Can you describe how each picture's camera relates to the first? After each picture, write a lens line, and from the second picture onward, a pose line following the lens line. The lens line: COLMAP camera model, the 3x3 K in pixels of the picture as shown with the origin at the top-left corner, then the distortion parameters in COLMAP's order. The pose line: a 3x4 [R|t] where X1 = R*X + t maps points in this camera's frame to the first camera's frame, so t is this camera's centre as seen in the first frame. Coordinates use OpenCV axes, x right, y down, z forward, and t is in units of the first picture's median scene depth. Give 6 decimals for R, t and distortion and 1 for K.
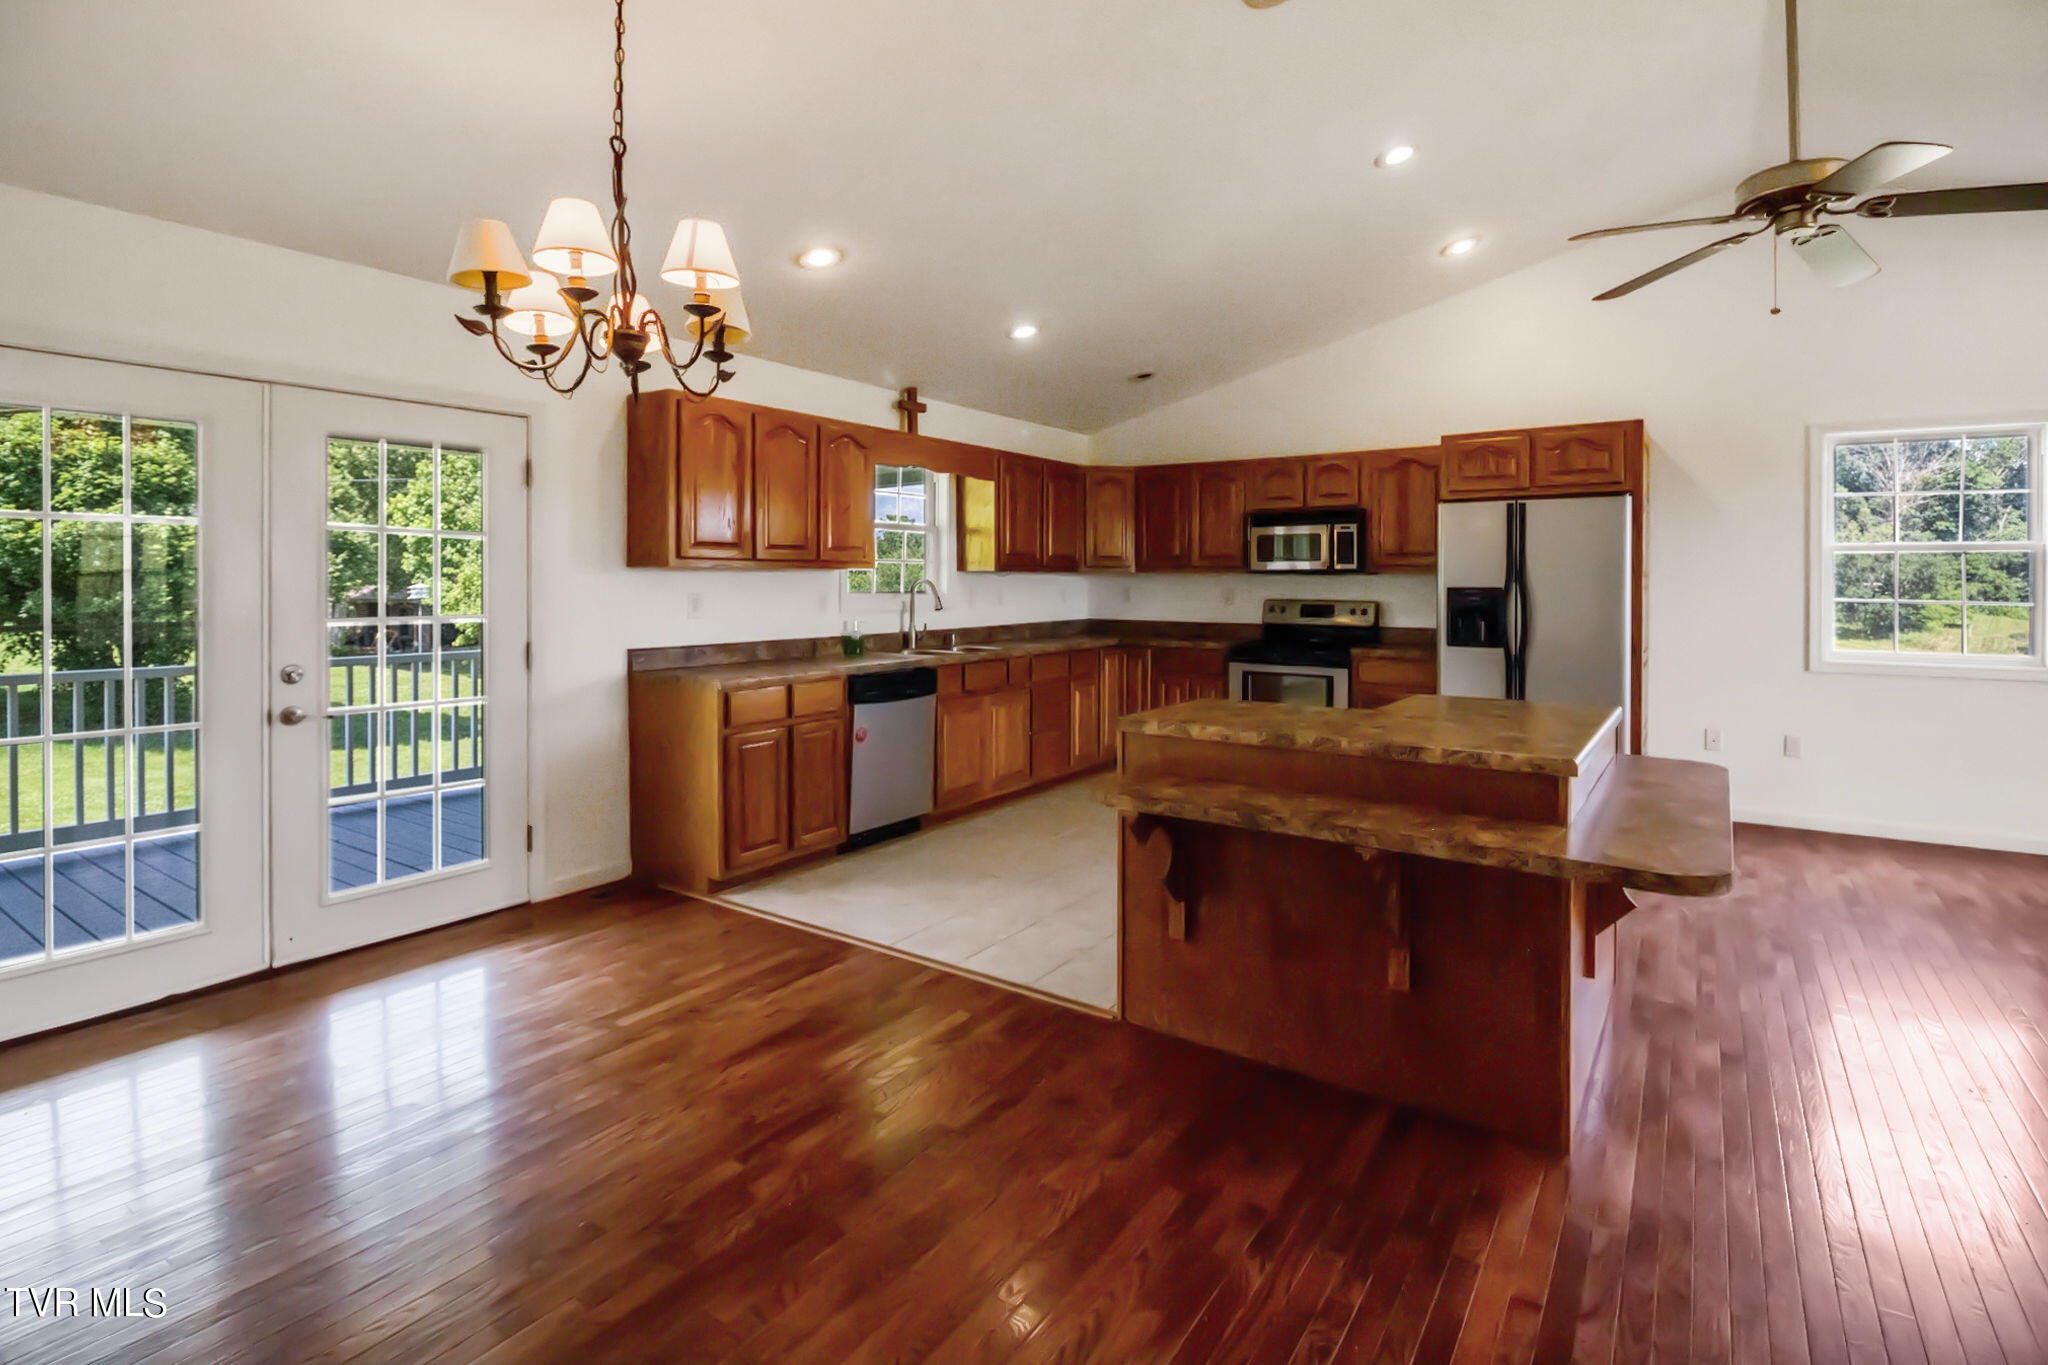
lens RADIAL K [[1003.5, 0, 1025.7], [0, 1003.5, 586.7], [0, 0, 1]] dist [-0.003553, -0.000661]
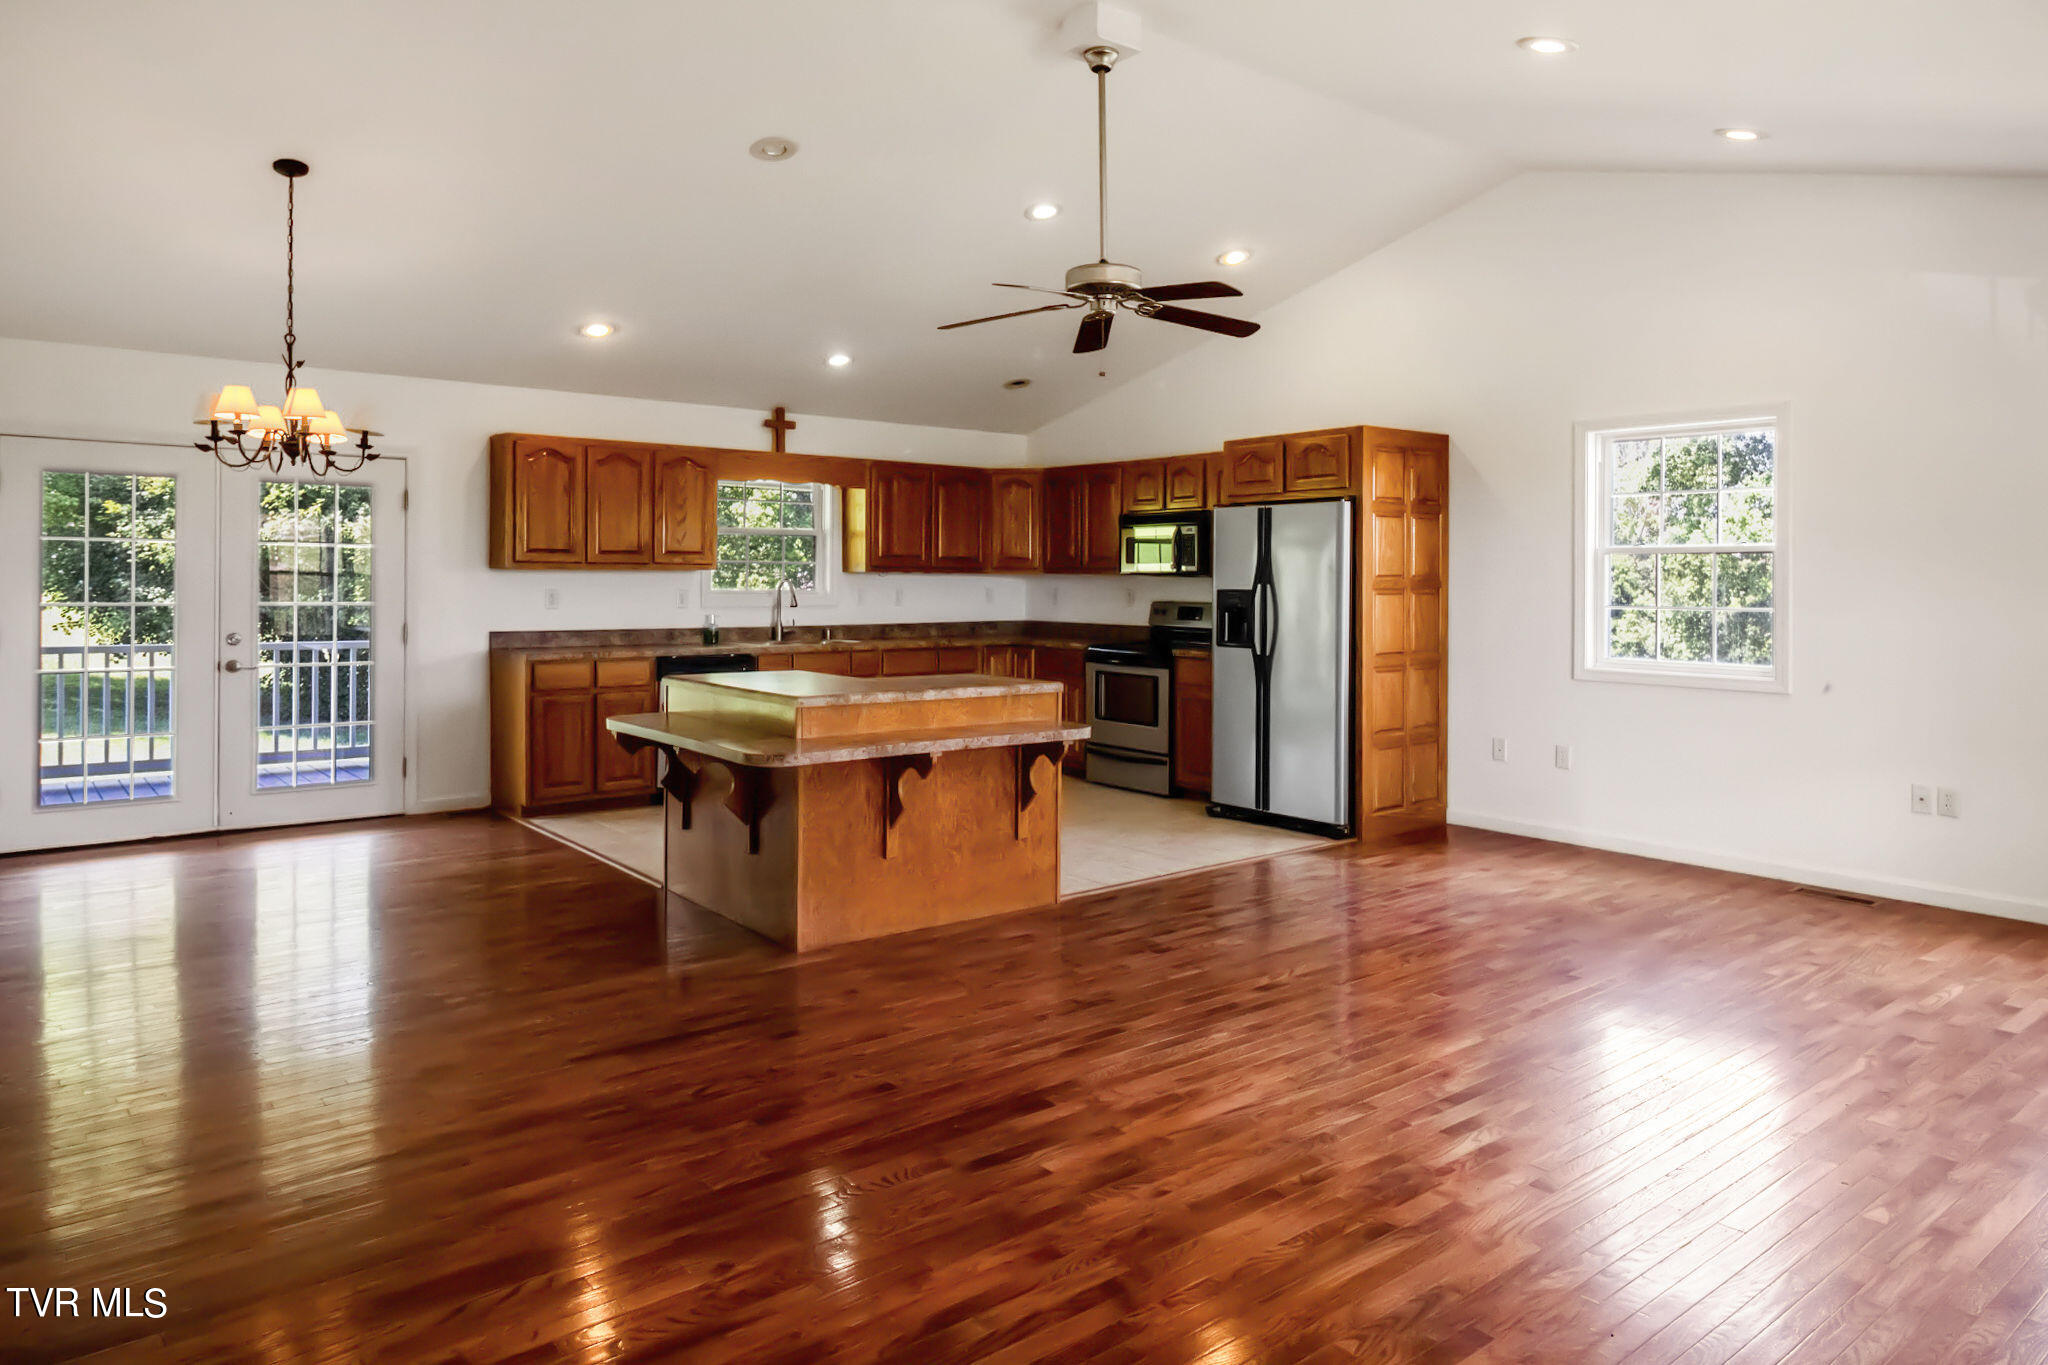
lens RADIAL K [[1332.8, 0, 1020.2], [0, 1332.8, 593.9], [0, 0, 1]] dist [-0.002219, -0.001112]
pose [[0.959099, 0.007432, -0.282975, 0.602931], [-0.007152, 0.999972, 0.002020, 0.004044], [0.282982, 0.000086, 0.959125, -0.368758]]
